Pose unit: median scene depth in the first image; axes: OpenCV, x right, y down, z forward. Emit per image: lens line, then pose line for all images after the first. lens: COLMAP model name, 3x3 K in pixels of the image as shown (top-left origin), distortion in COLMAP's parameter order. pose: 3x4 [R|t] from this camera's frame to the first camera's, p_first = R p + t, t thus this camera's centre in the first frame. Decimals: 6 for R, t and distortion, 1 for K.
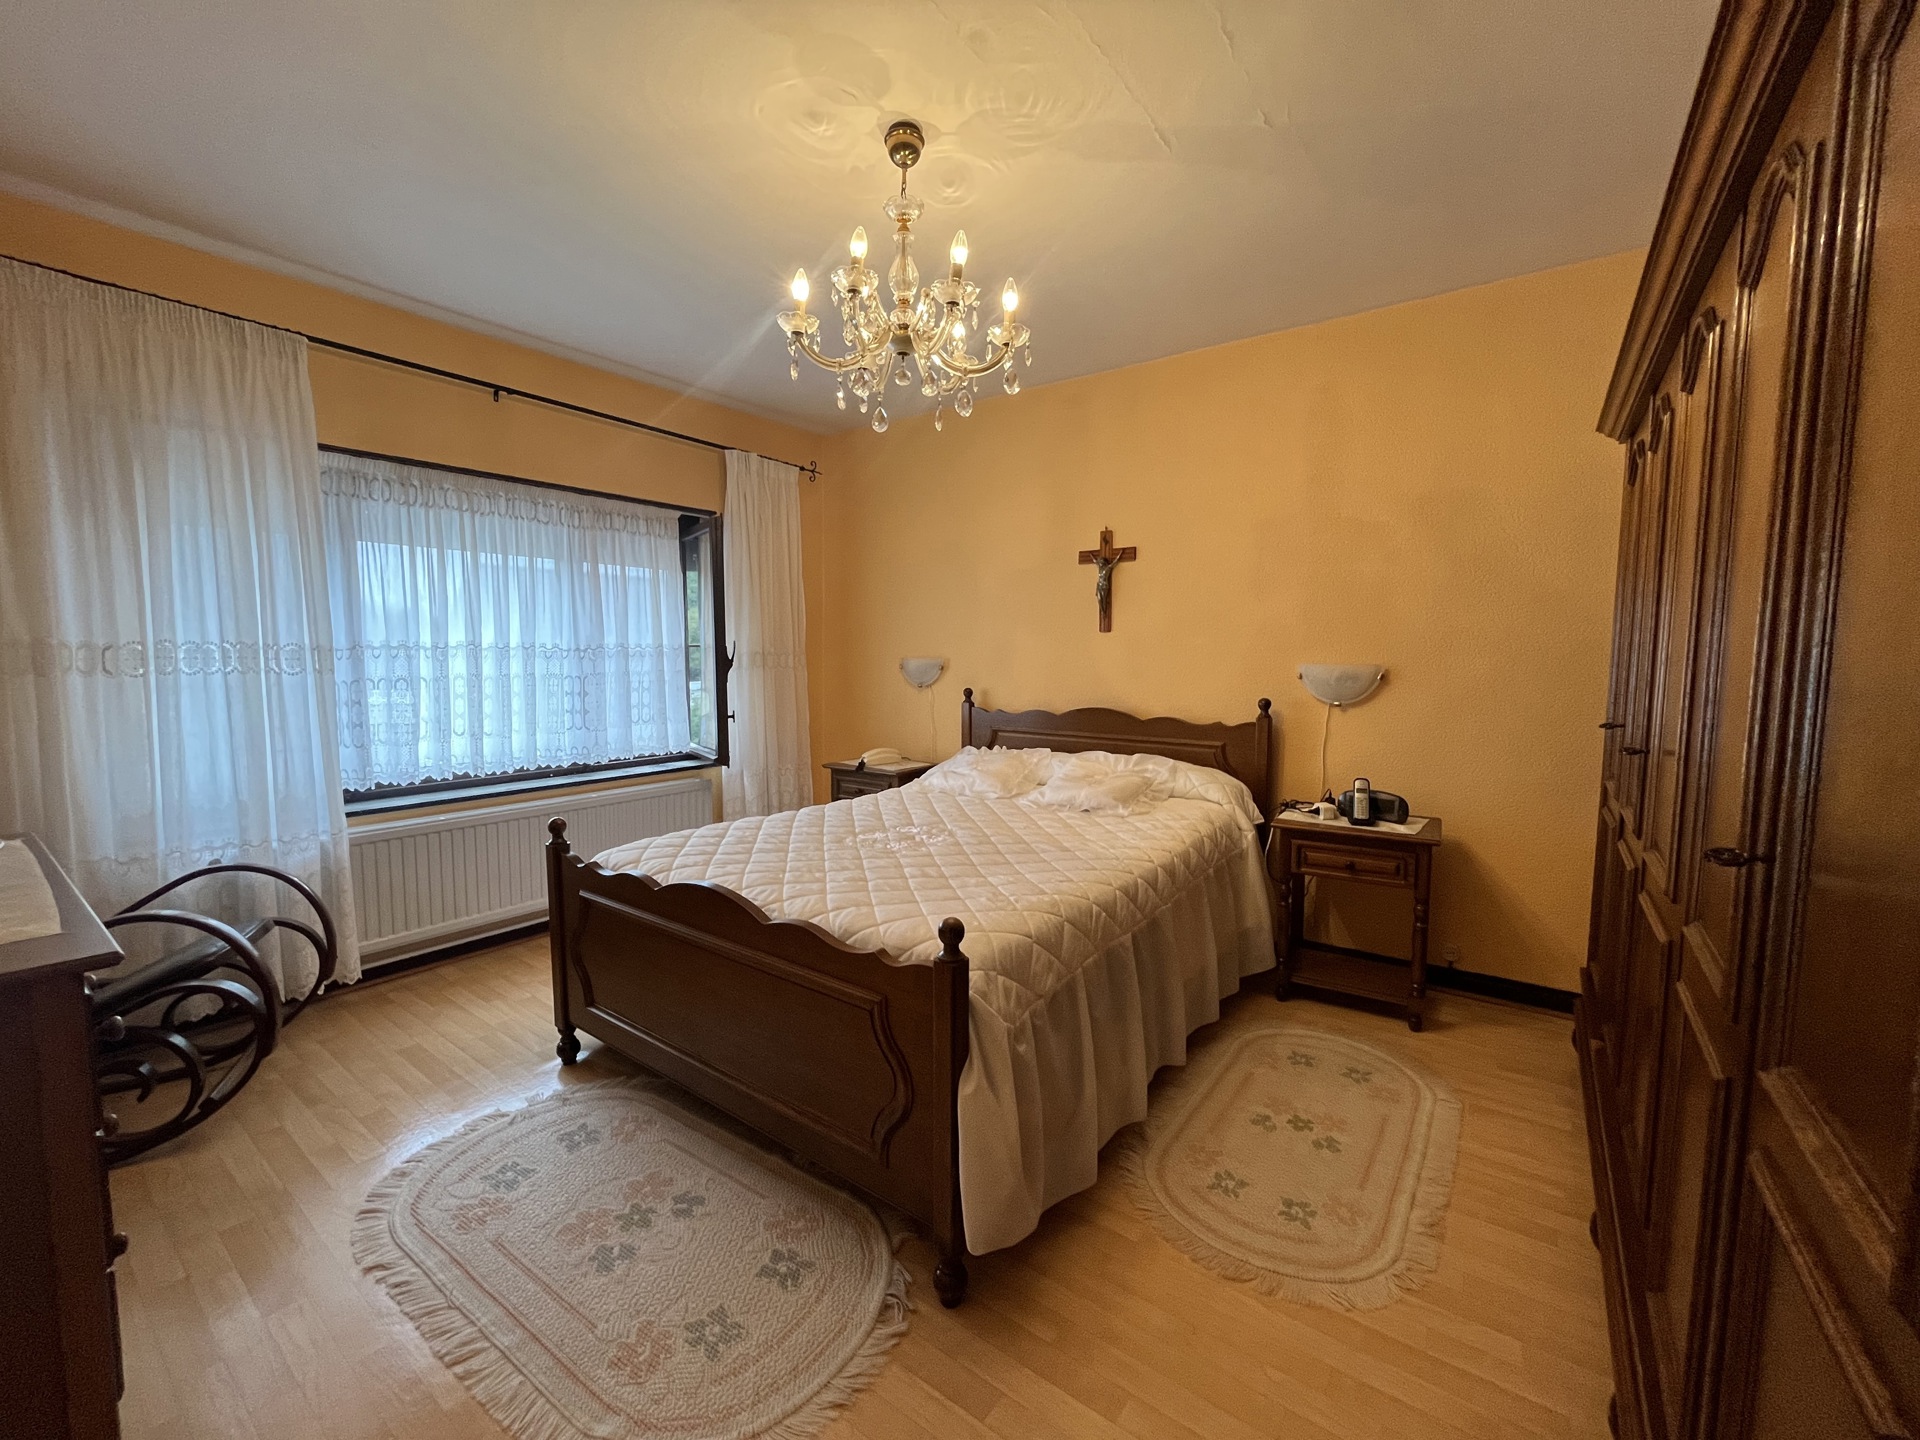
lens RADIAL K [[774.7, 0, 960.7], [0, 774.7, 720.5], [0, 0, 1]] dist [-0.000492, -0.000168]
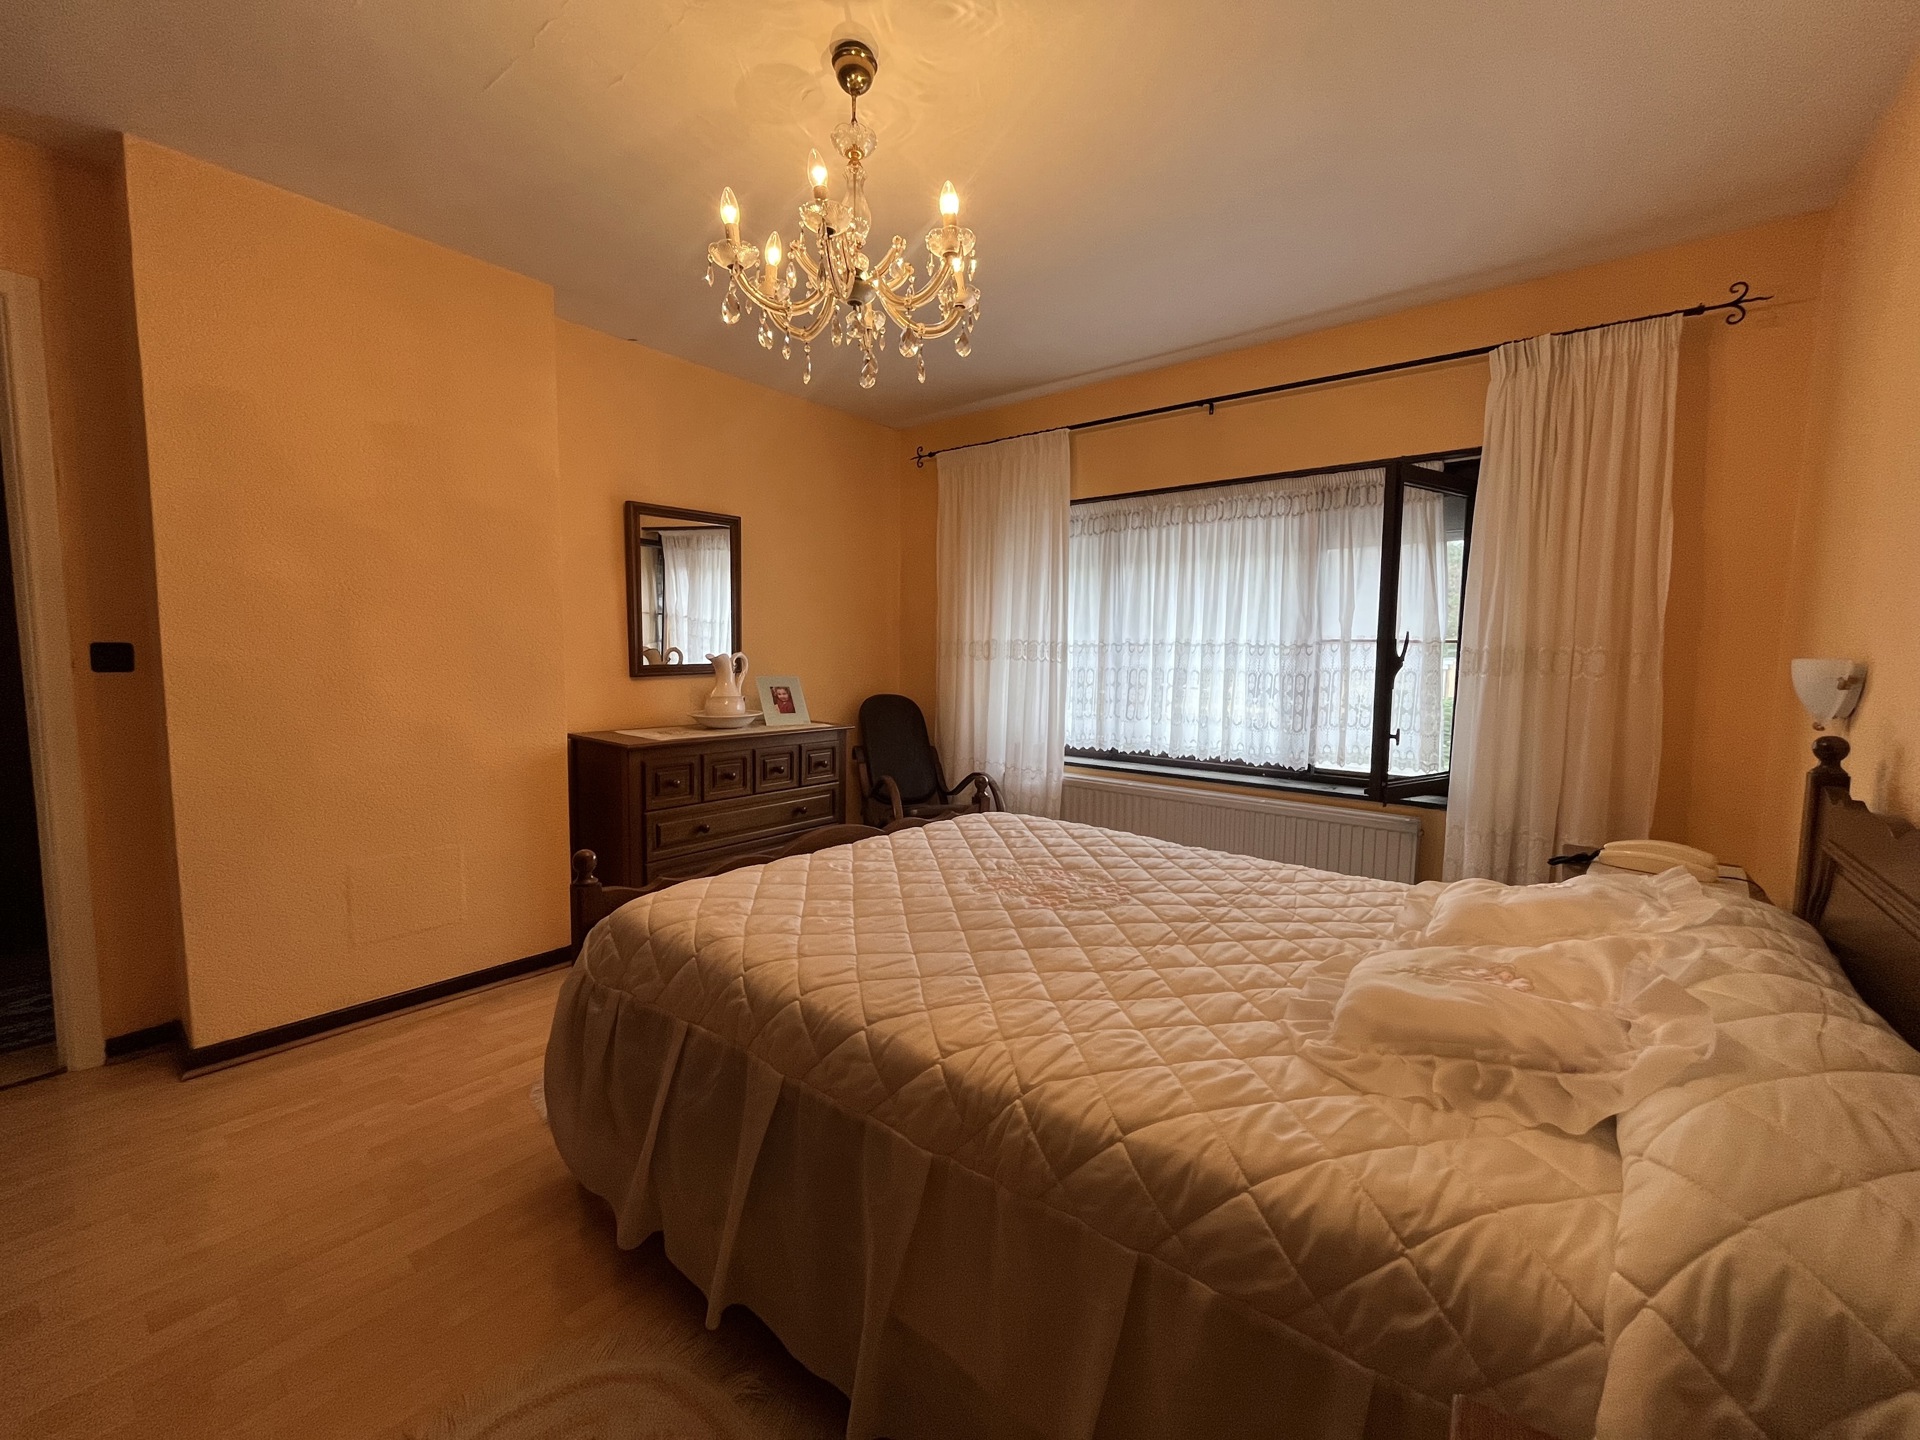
lens RADIAL K [[774.7, 0, 959.3], [0, 774.7, 724.9], [0, 0, 1]] dist [-0.000492, -0.000168]
pose [[-0.029983, 0.096126, -0.994917, 0.497208], [-0.092795, 0.990799, 0.098525, -0.055929], [0.995234, 0.095278, -0.020787, 0.682744]]
